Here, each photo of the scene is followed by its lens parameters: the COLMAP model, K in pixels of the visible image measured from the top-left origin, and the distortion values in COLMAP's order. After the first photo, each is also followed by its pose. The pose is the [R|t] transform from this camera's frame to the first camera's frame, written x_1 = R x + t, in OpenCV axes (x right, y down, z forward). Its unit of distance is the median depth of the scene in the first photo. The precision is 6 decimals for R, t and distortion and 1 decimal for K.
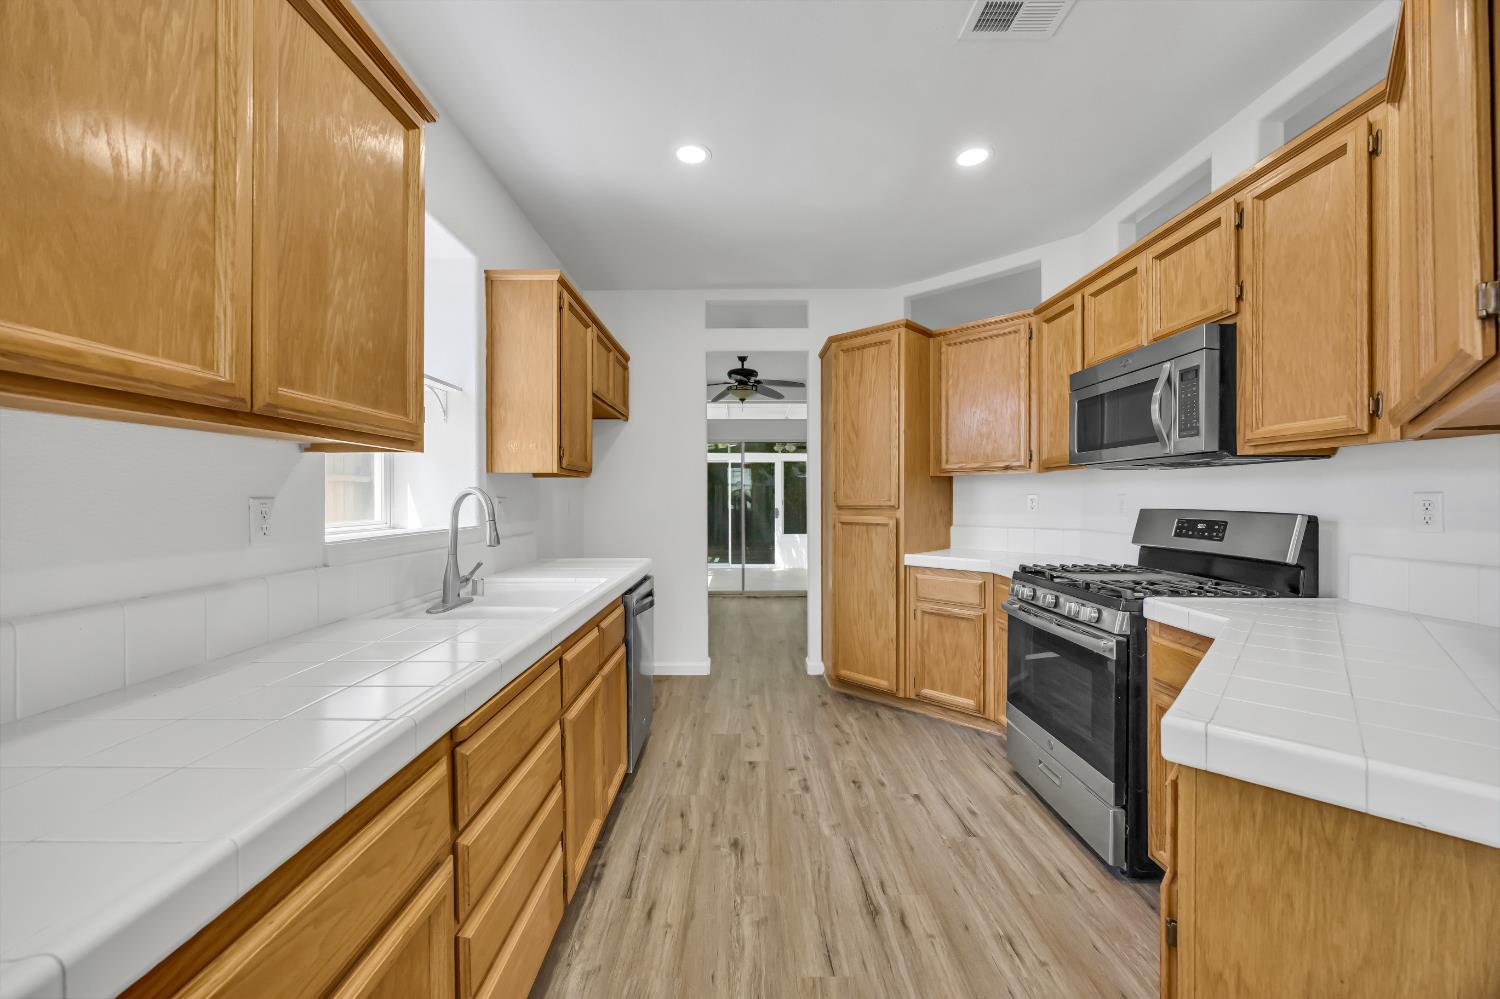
lens RADIAL K [[567.1, 0, 742.7], [0, 567.1, 502.2], [0, 0, 1]] dist [-0.003368, 0.000641]
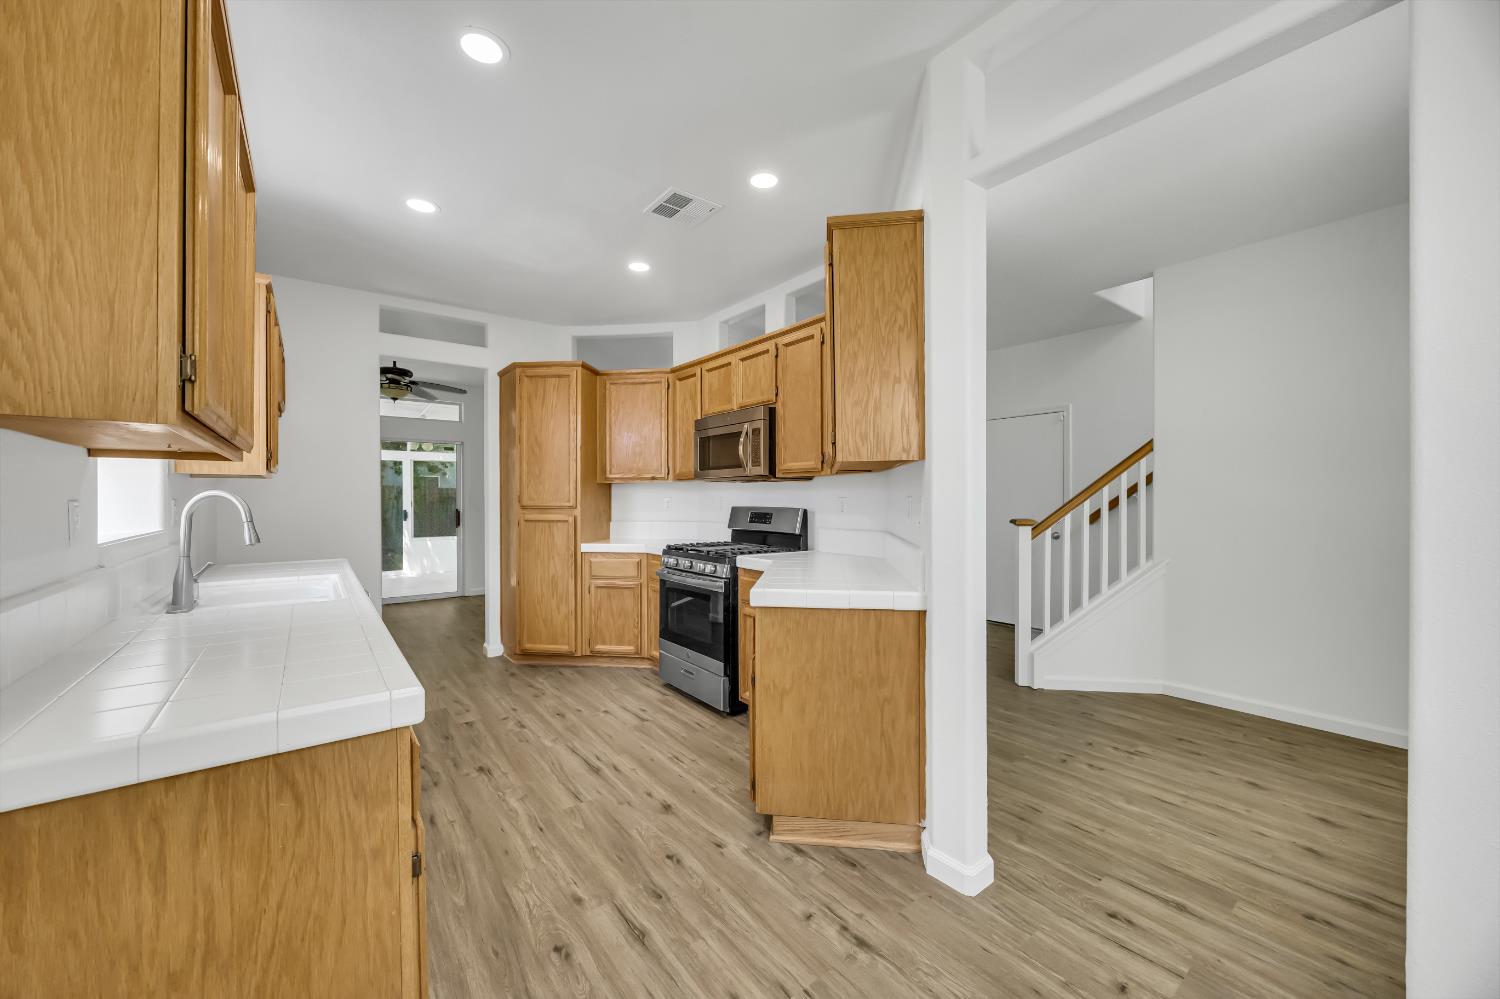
lens RADIAL K [[567.1, 0, 750.9], [0, 567.1, 501.5], [0, 0, 1]] dist [-0.003368, 0.000641]
pose [[0.787597, -0.001488, 0.616189, -0.286503], [0.003451, 0.999992, -0.001997, 0.000023], [-0.616181, 0.003699, 0.787596, -0.349869]]
